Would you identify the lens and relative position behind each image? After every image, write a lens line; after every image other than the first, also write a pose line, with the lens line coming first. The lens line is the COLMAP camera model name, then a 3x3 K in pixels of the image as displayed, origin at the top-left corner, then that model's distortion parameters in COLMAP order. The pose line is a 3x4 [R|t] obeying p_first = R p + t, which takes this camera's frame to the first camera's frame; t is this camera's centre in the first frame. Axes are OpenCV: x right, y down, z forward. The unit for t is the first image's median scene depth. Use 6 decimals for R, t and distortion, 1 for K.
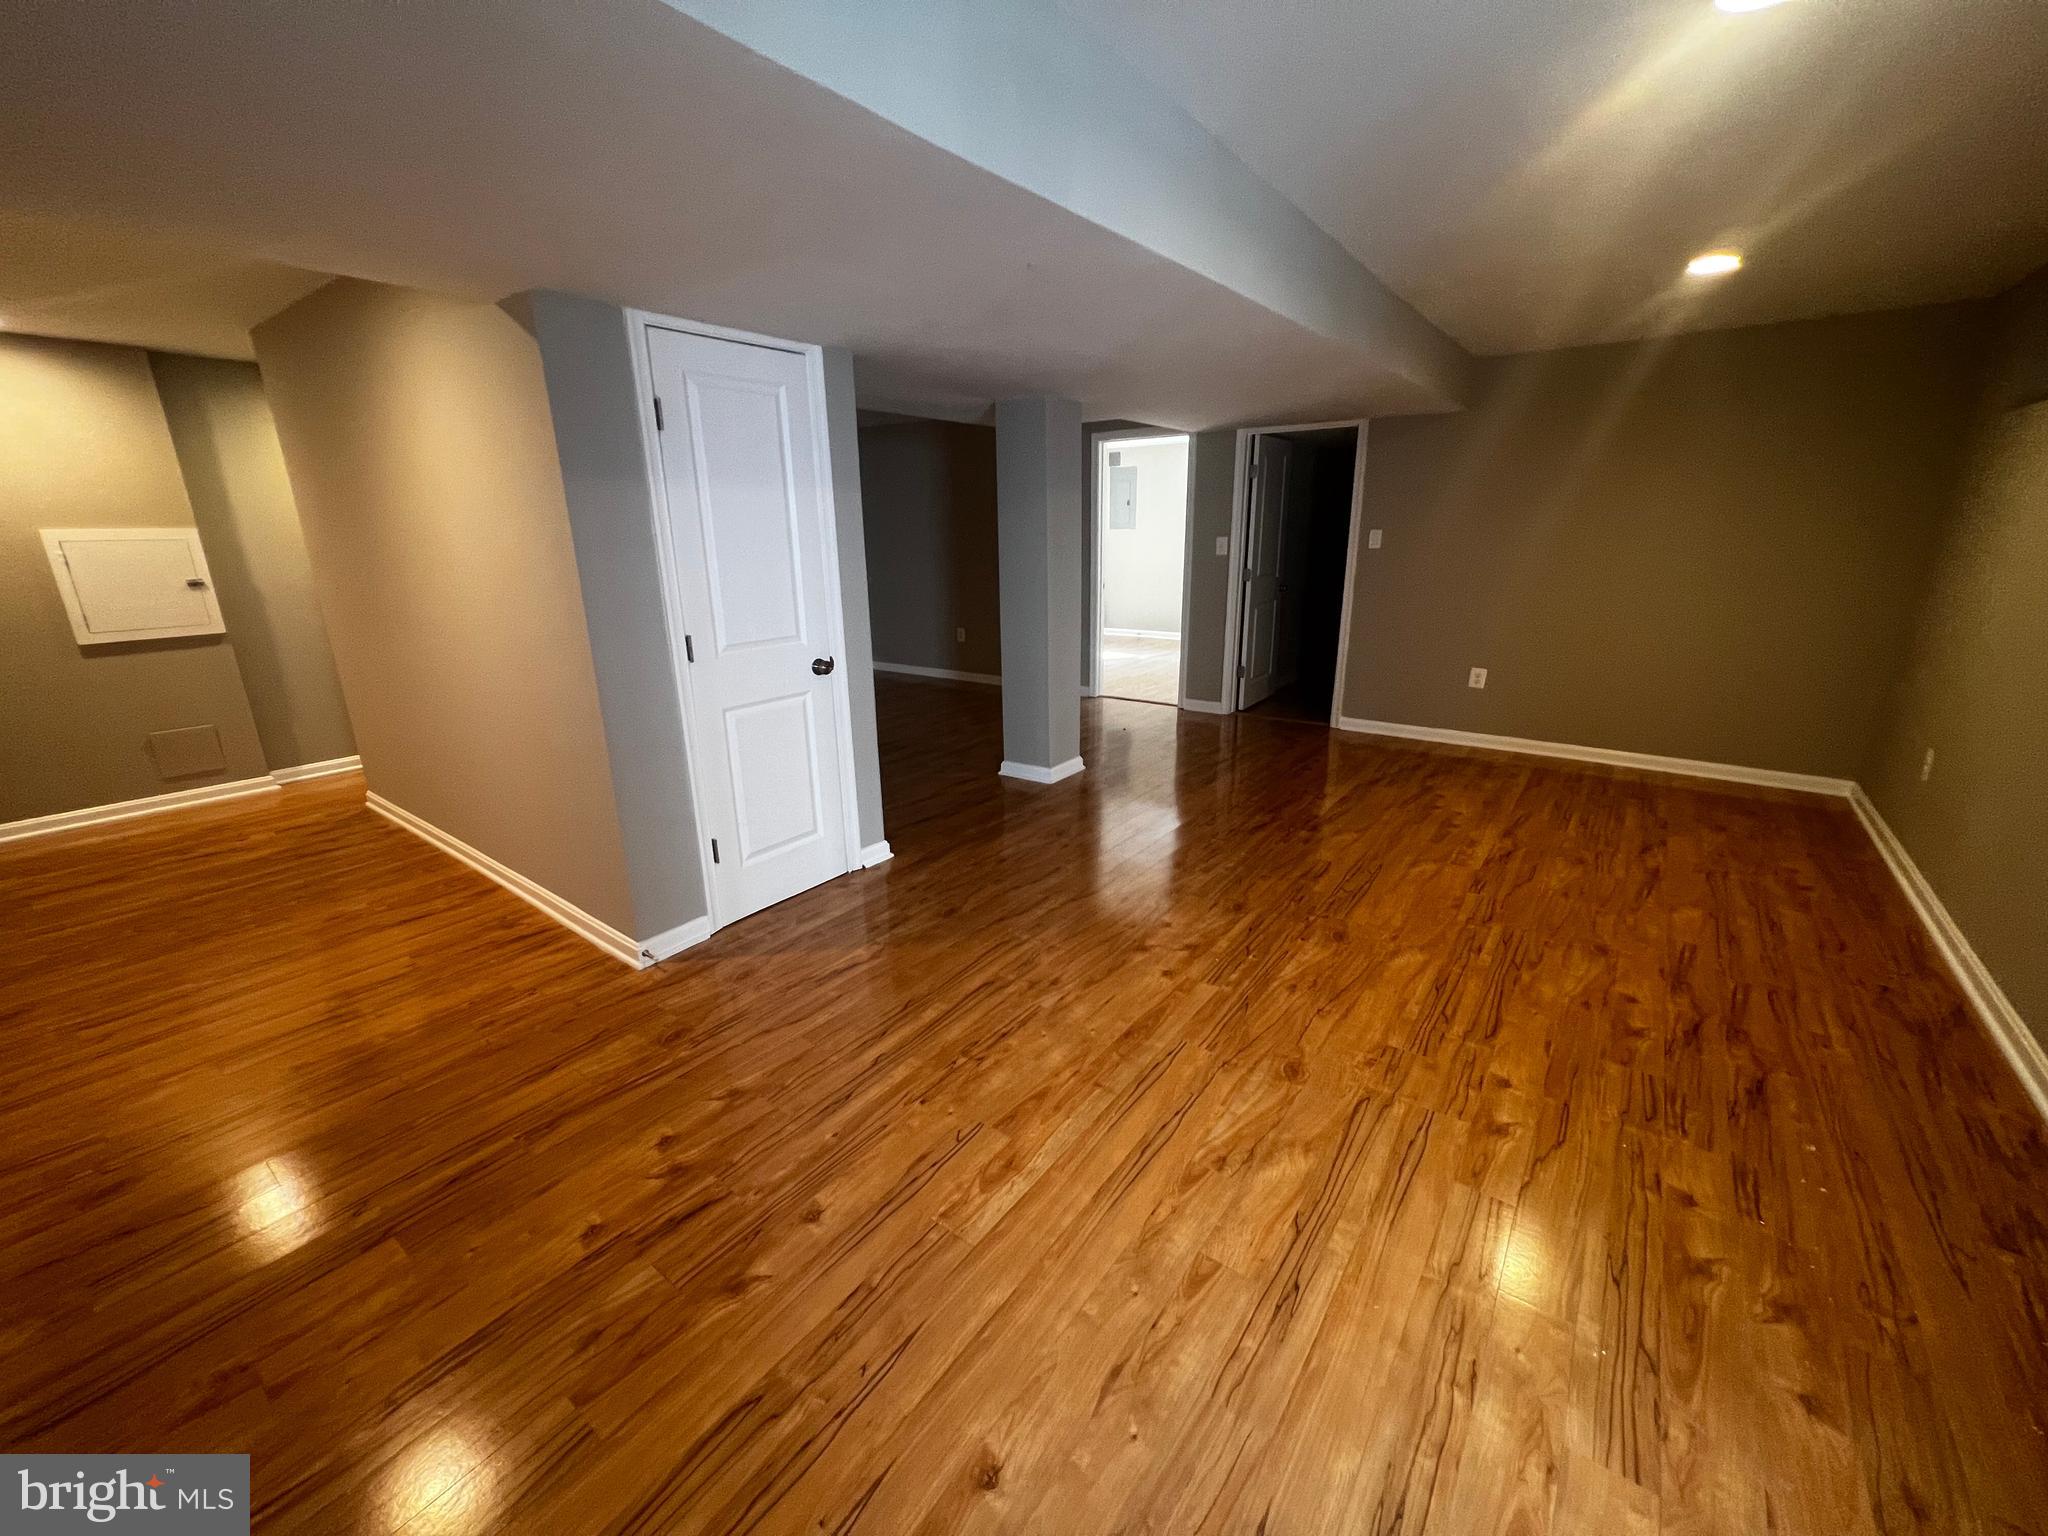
lens RADIAL K [[815.8, 0, 1032.0], [0, 815.8, 768.4], [0, 0, 1]] dist [0.001209, 0.000884]
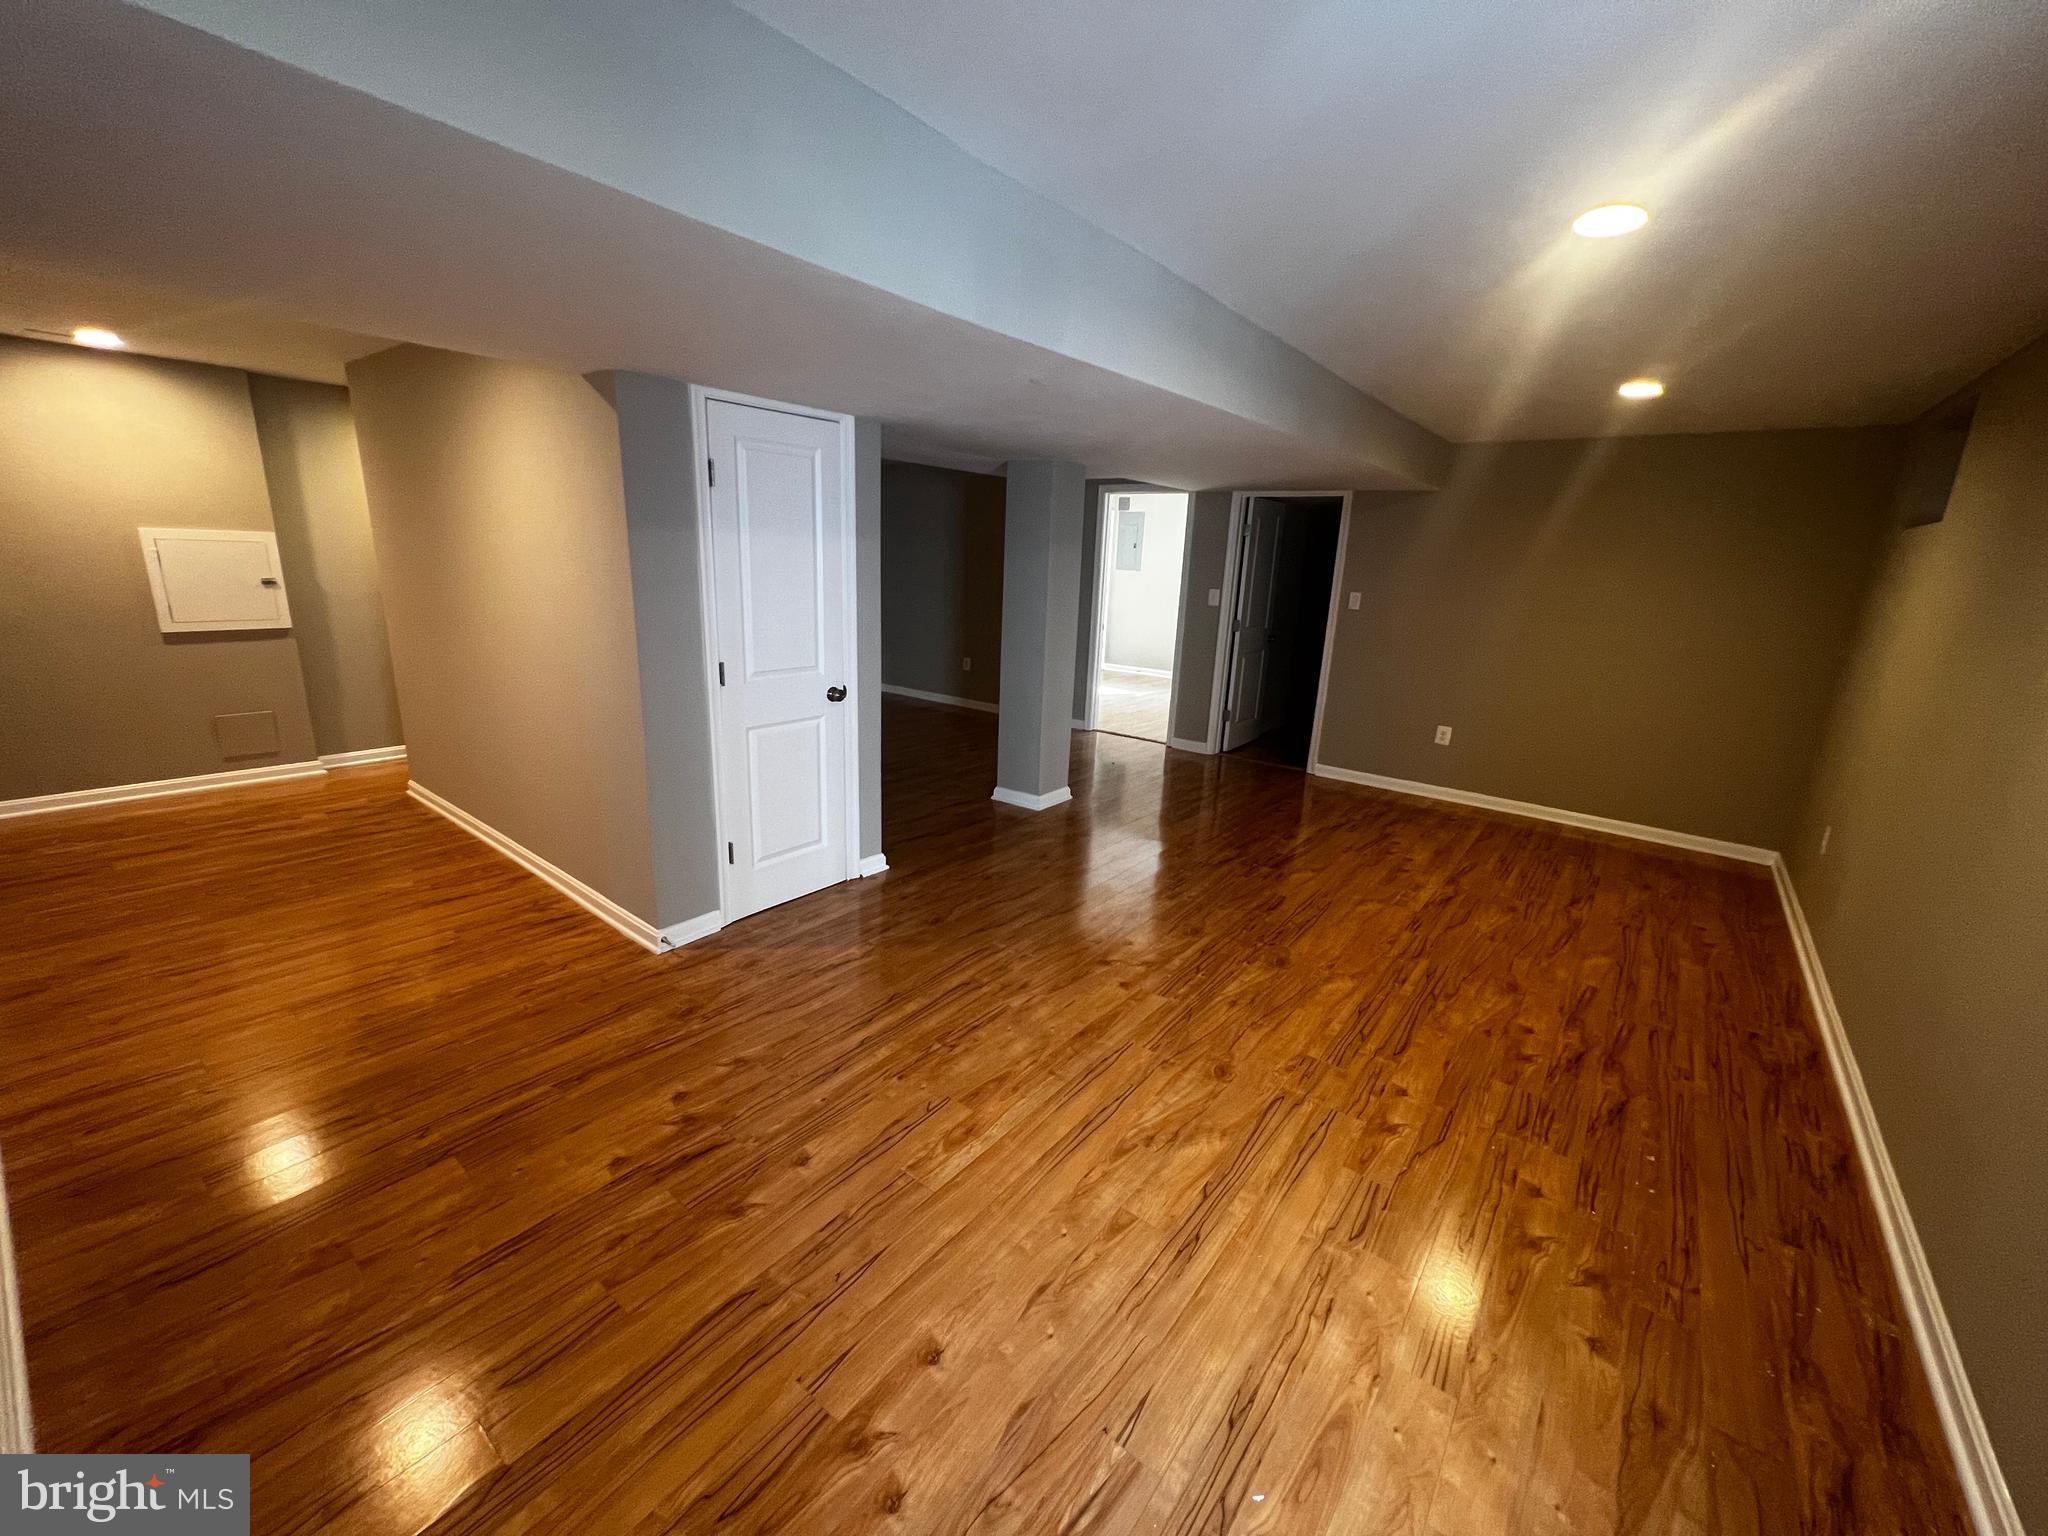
lens RADIAL K [[815.8, 0, 1026.2], [0, 815.8, 768.9], [0, 0, 1]] dist [0.001209, 0.000884]
pose [[0.998258, 0.058137, -0.010047, 0.026252], [-0.058415, 0.997842, -0.029989, -0.004906], [0.008282, 0.030524, 0.999500, -0.145157]]
